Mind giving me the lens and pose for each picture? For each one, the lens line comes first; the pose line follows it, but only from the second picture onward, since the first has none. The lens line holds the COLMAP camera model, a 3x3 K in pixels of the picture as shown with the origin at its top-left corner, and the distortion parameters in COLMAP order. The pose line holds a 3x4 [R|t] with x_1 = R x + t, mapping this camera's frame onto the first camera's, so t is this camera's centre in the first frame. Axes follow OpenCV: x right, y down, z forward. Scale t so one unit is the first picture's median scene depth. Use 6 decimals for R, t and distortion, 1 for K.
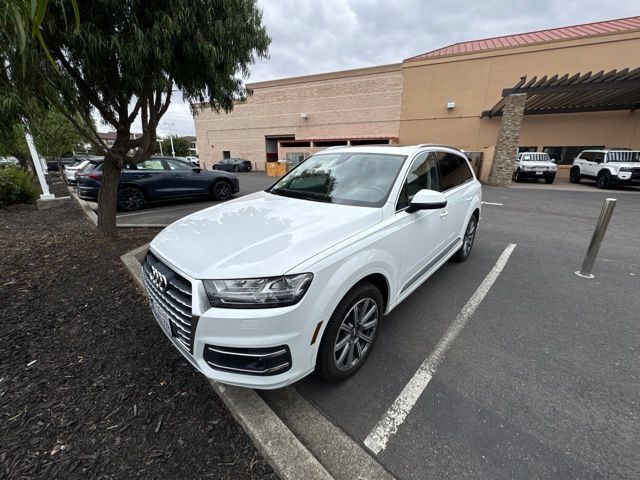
lens RADIAL K [[256.9, 0, 320.1], [0, 256.9, 236.2], [0, 0, 1]] dist [-0.004086, 0.000739]
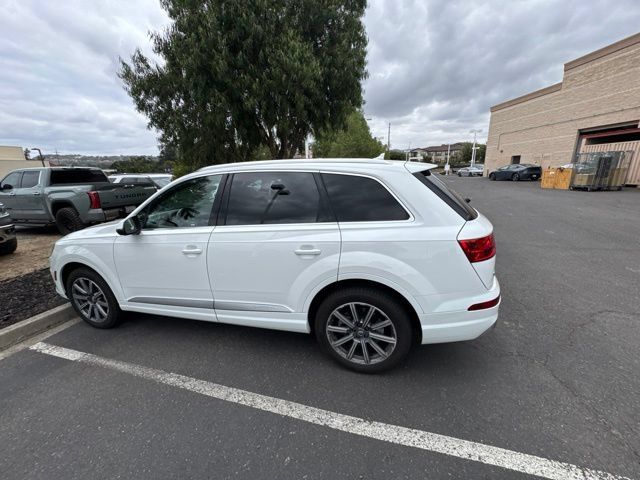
lens RADIAL K [[256.9, 0, 318.2], [0, 256.9, 233.9], [0, 0, 1]] dist [-0.004086, 0.000739]
pose [[0.442383, 0.190175, -0.876431, 0.654890], [-0.218485, 0.970668, 0.100342, -0.148206], [0.869806, 0.147098, 0.470957, 0.457725]]
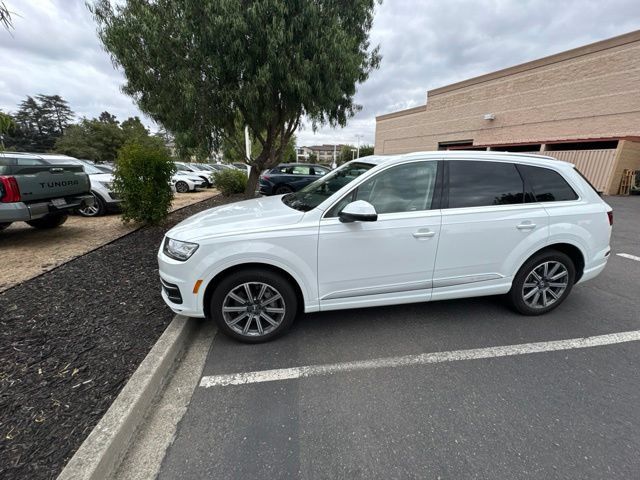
lens RADIAL K [[256.9, 0, 319.2], [0, 256.9, 235.3], [0, 0, 1]] dist [-0.004086, 0.000739]
pose [[0.779113, 0.169935, -0.603412, 0.346395], [-0.187941, 0.981599, 0.033776, -0.022141], [0.598048, 0.087090, 0.796714, 0.058941]]
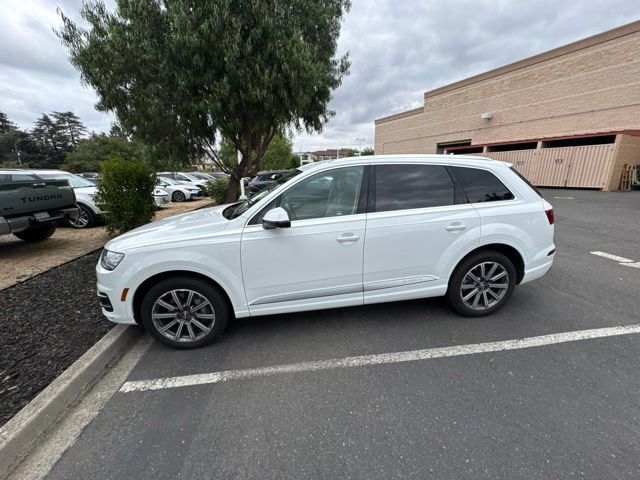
lens RADIAL K [[256.9, 0, 319.1], [0, 256.9, 235.2], [0, 0, 1]] dist [-0.004086, 0.000739]
pose [[0.764195, 0.138319, -0.629980, 0.452368], [-0.160970, 0.986728, 0.021383, -0.047641], [0.624576, 0.085067, 0.776317, 0.131804]]
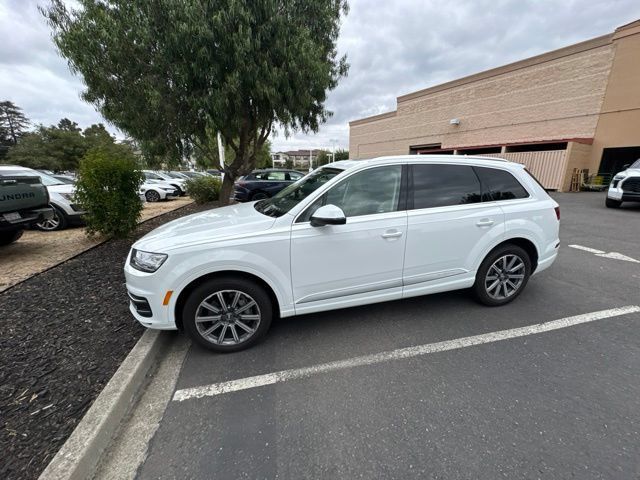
lens RADIAL K [[256.9, 0, 319.4], [0, 256.9, 235.4], [0, 0, 1]] dist [-0.004086, 0.000739]
pose [[0.830846, 0.125734, -0.542113, 0.360550], [-0.147607, 0.989041, 0.003169, -0.023896], [0.536571, 0.077387, 0.840300, 0.059737]]
